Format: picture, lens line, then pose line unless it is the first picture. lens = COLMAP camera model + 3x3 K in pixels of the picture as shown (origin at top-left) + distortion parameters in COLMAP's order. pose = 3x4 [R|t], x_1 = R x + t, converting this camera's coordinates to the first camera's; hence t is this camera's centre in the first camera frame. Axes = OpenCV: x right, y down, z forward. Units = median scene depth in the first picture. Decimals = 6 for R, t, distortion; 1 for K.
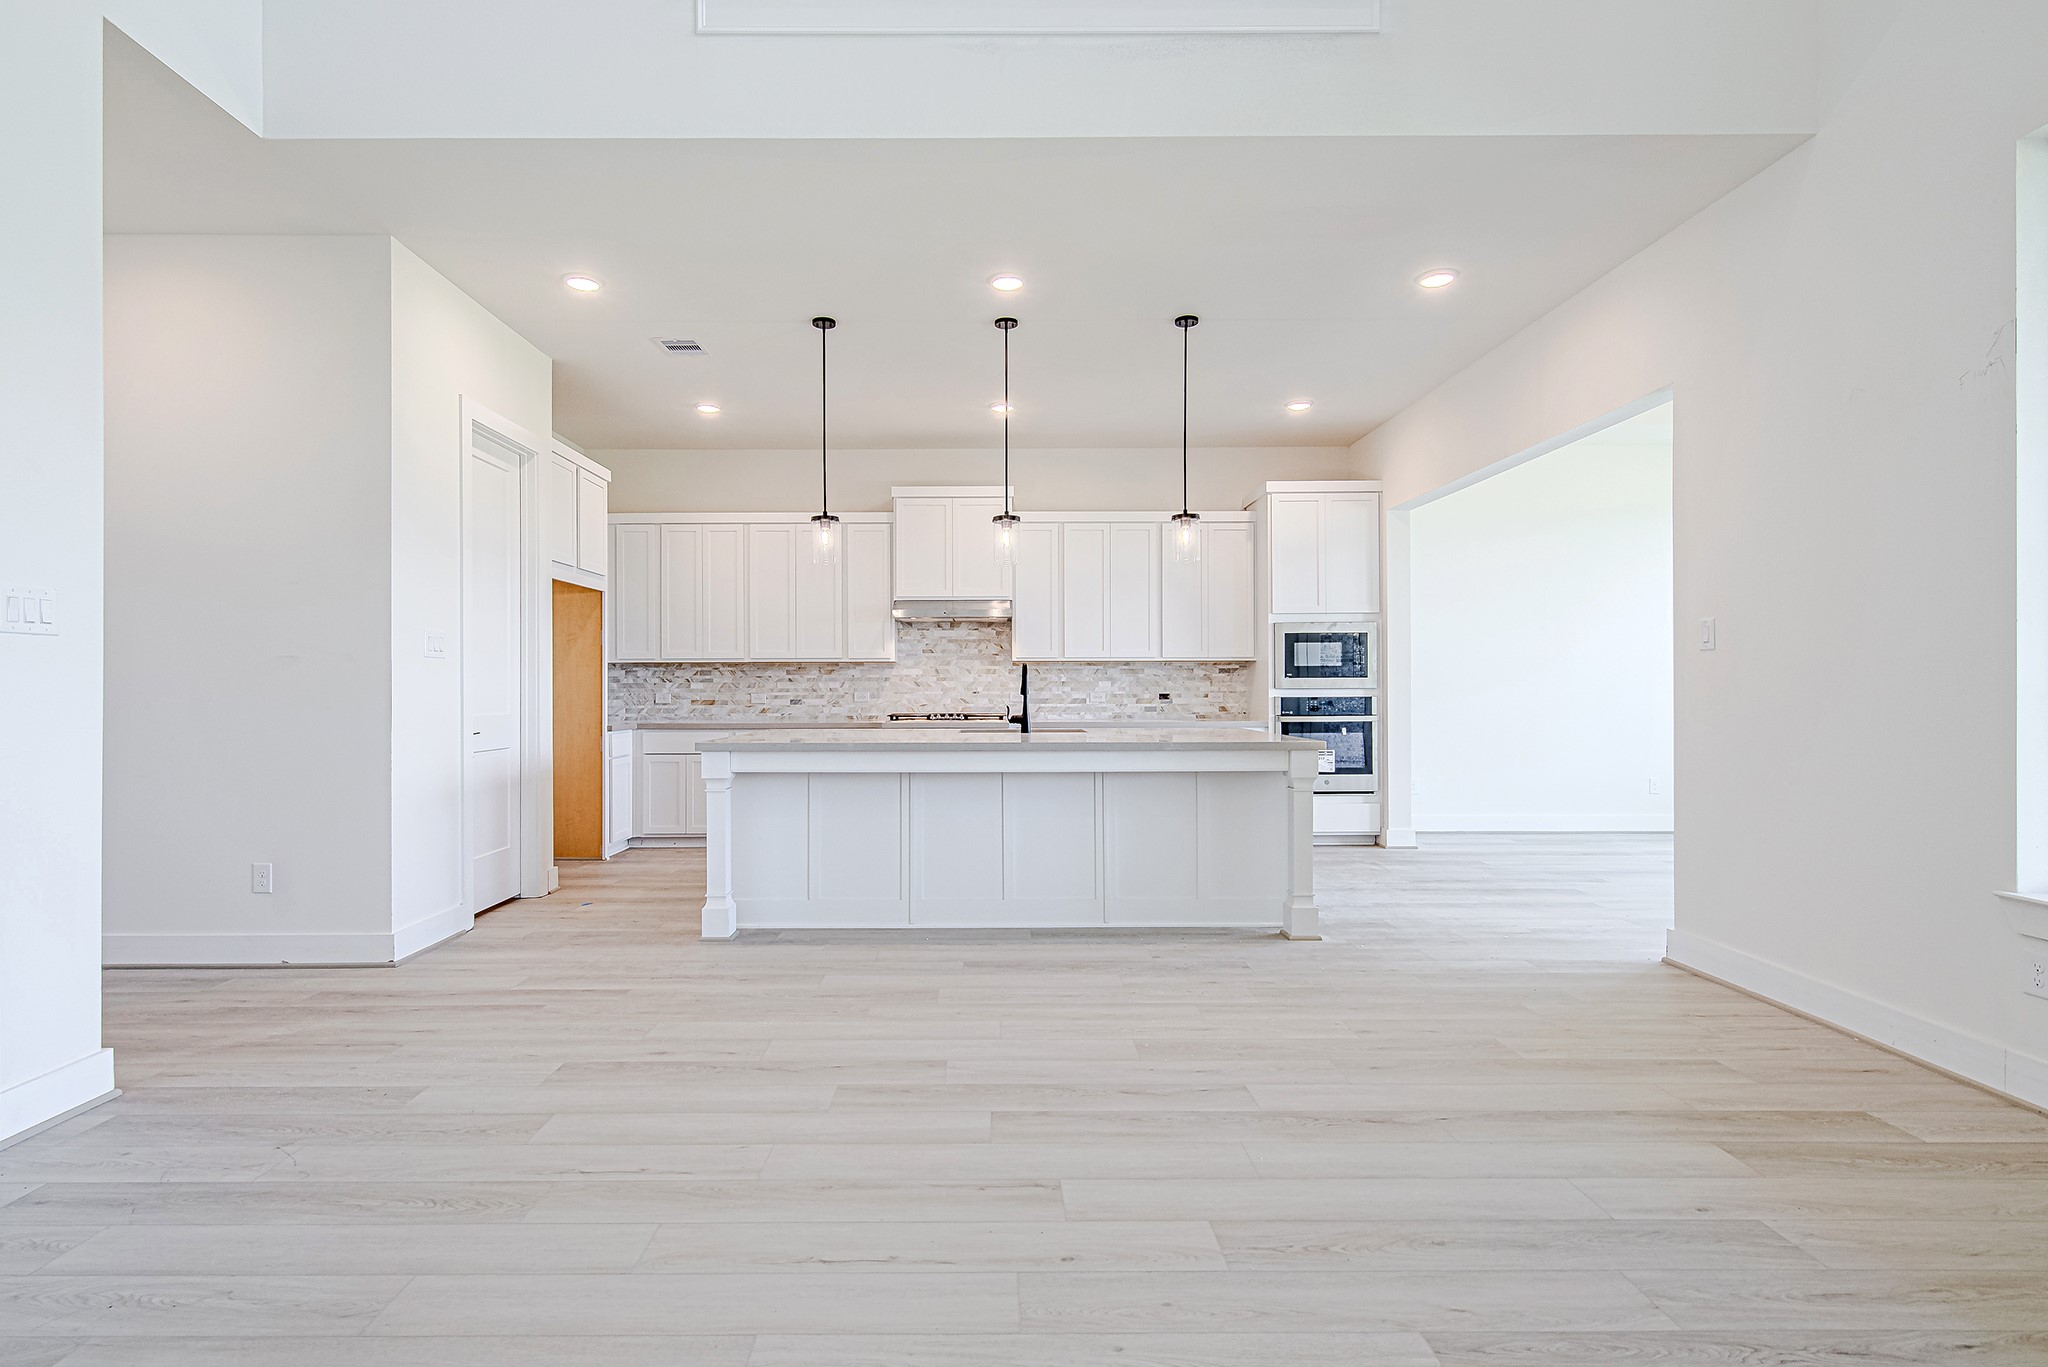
lens RADIAL K [[988.9, 0, 1013.2], [0, 988.9, 678.6], [0, 0, 1]] dist [0.001491, -0.000940]
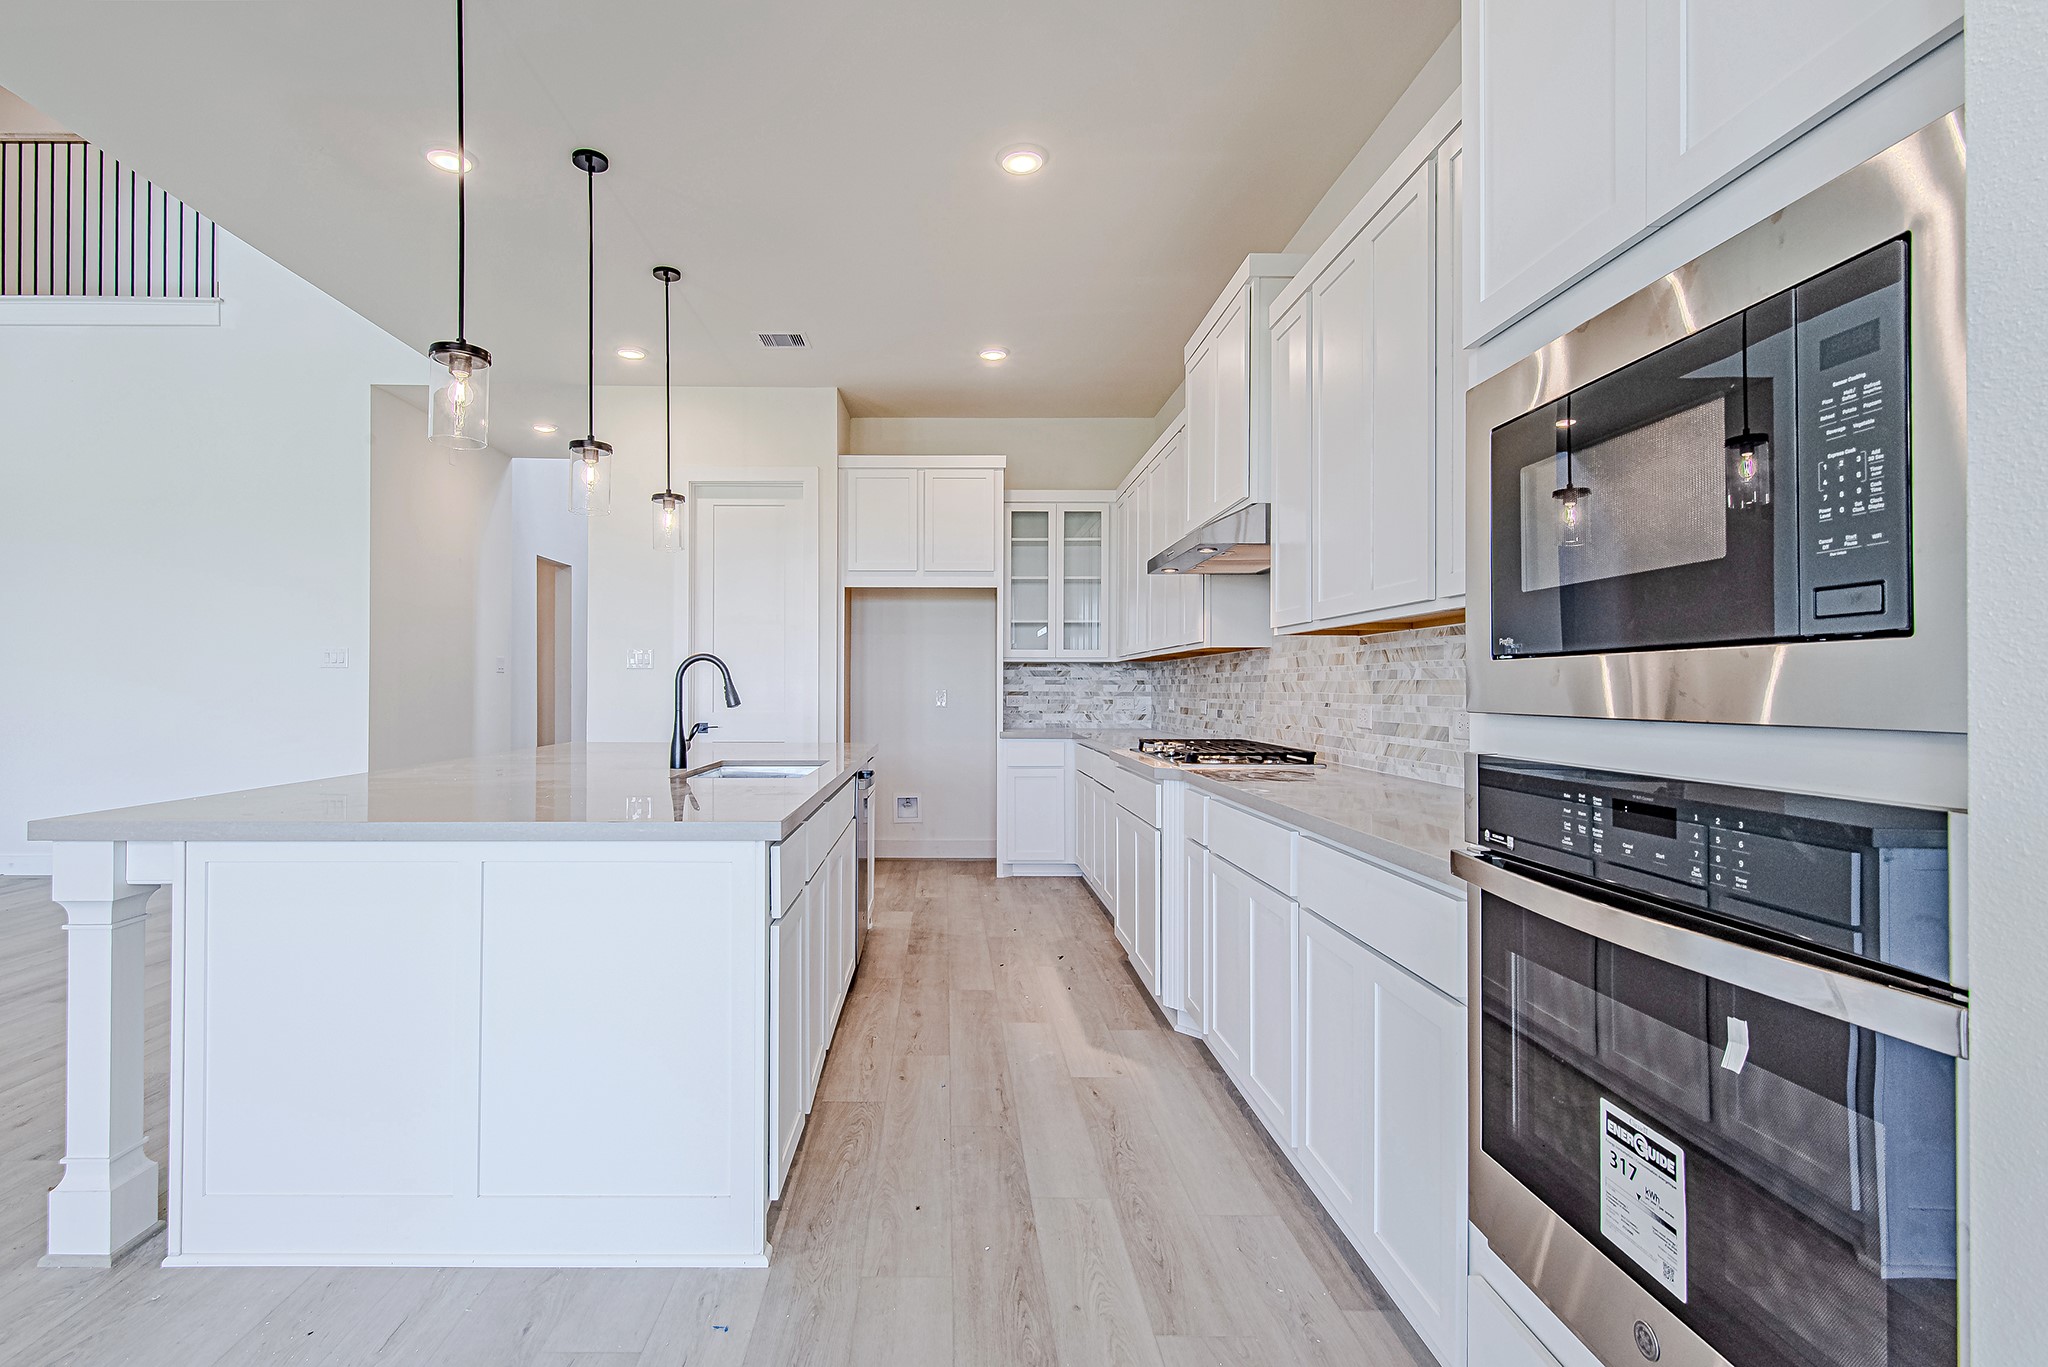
lens RADIAL K [[977.8, 0, 933.7], [0, 977.8, 677.1], [0, 0, 1]] dist [0.001410, -0.000350]
pose [[-0.017787, -0.008430, -0.999806, 0.432669], [0.009062, 0.999922, -0.008592, 0.003155], [0.999801, -0.009213, -0.017709, 0.822743]]
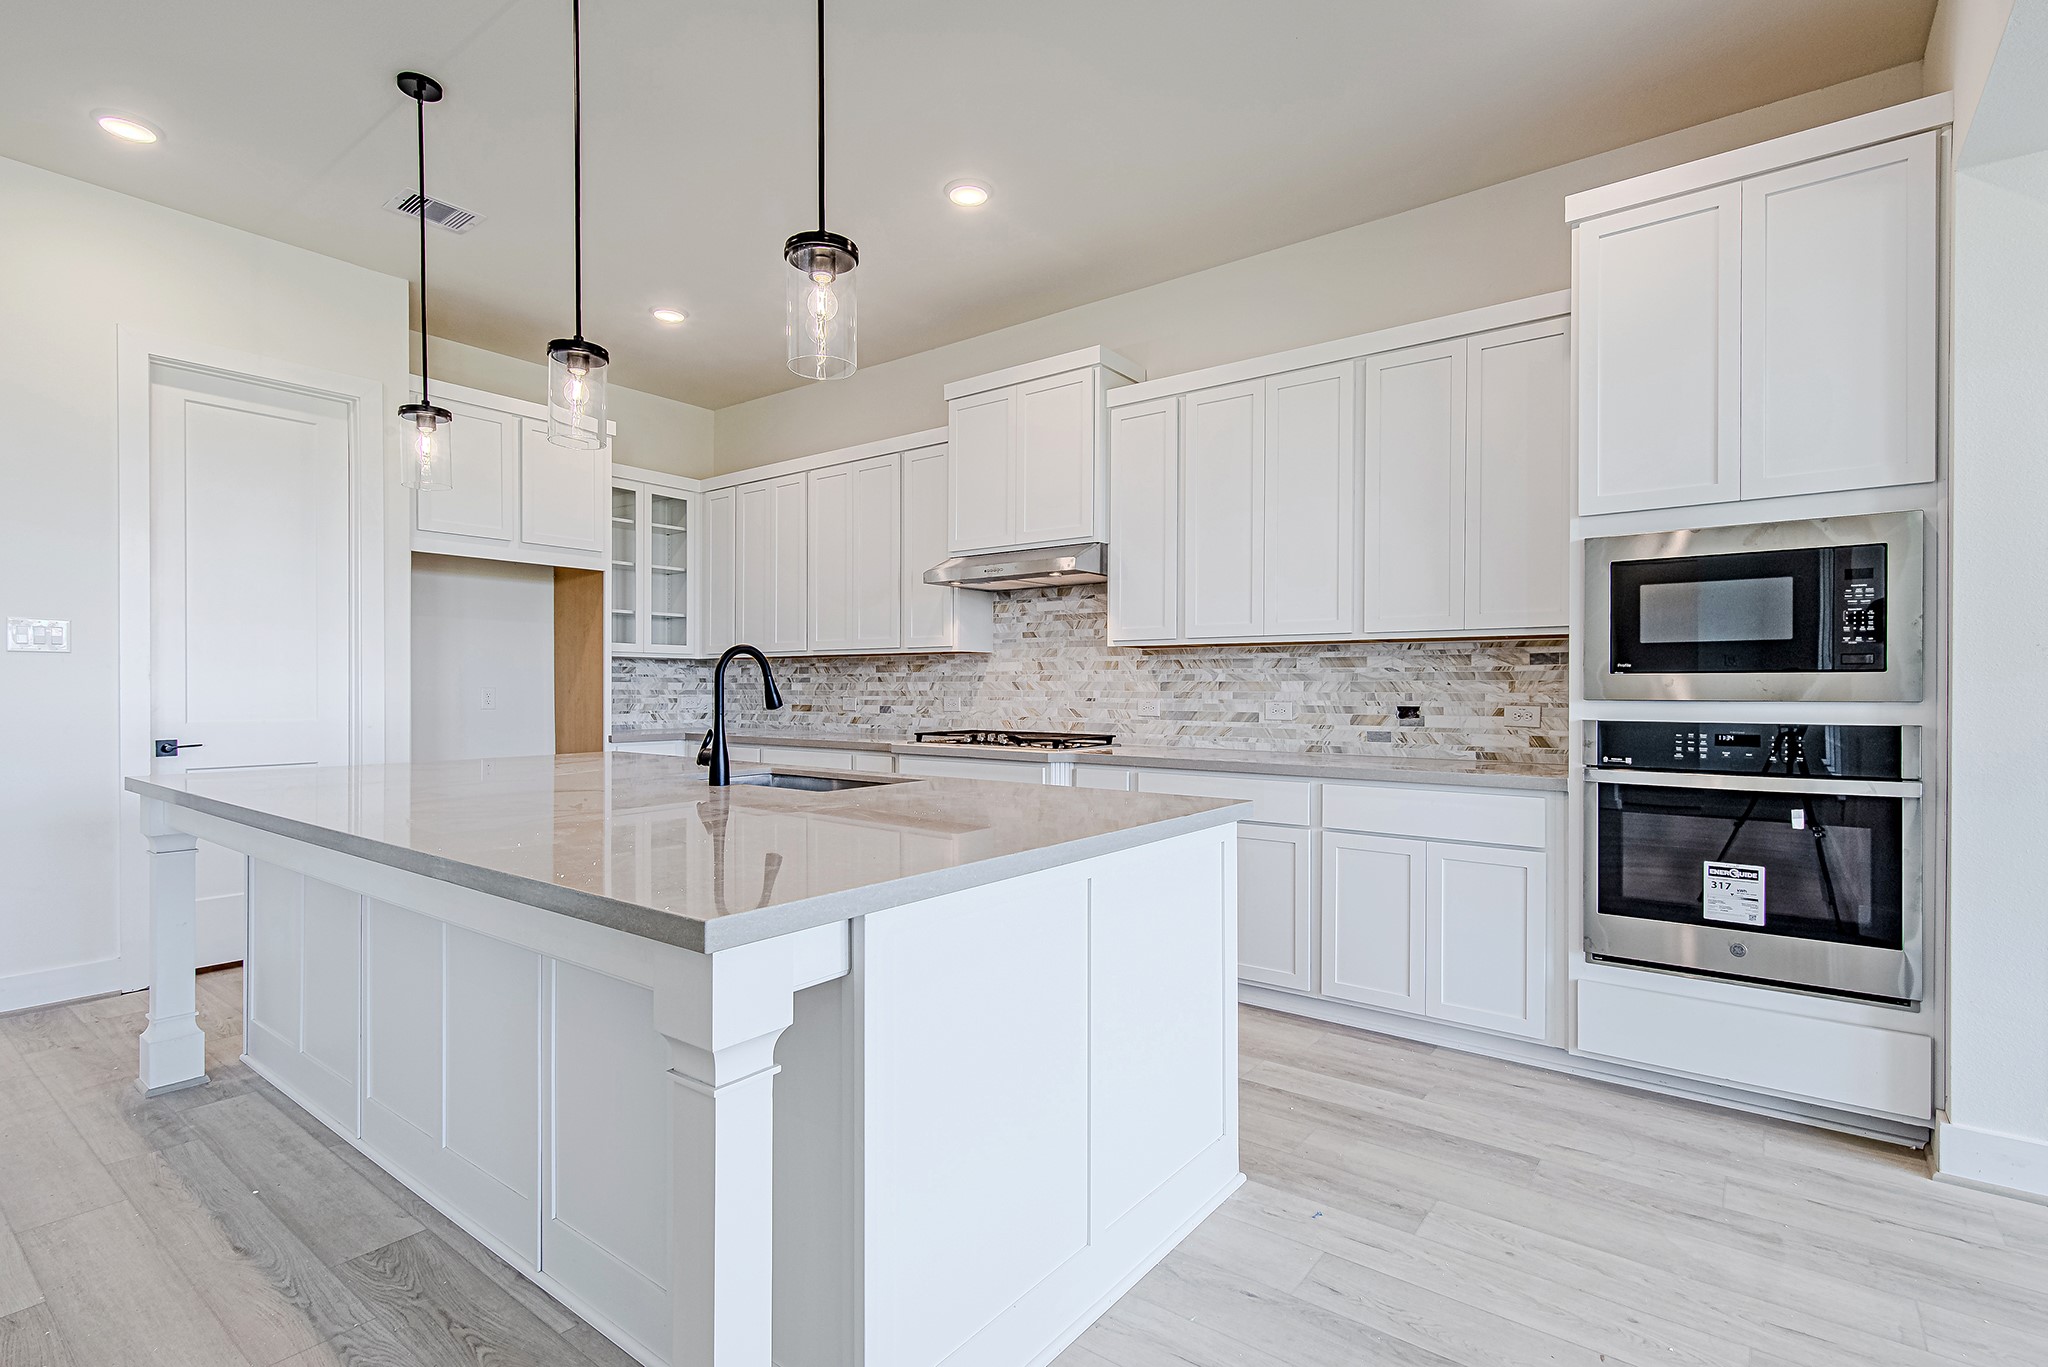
lens RADIAL K [[982.0, 0, 1025.1], [0, 982.0, 691.9], [0, 0, 1]] dist [0.011664, -0.000695]
pose [[0.788406, 0.007459, -0.615110, 0.307273], [0.001623, 0.999898, 0.014206, 0.000510], [0.615153, -0.012199, 0.788314, 0.493257]]
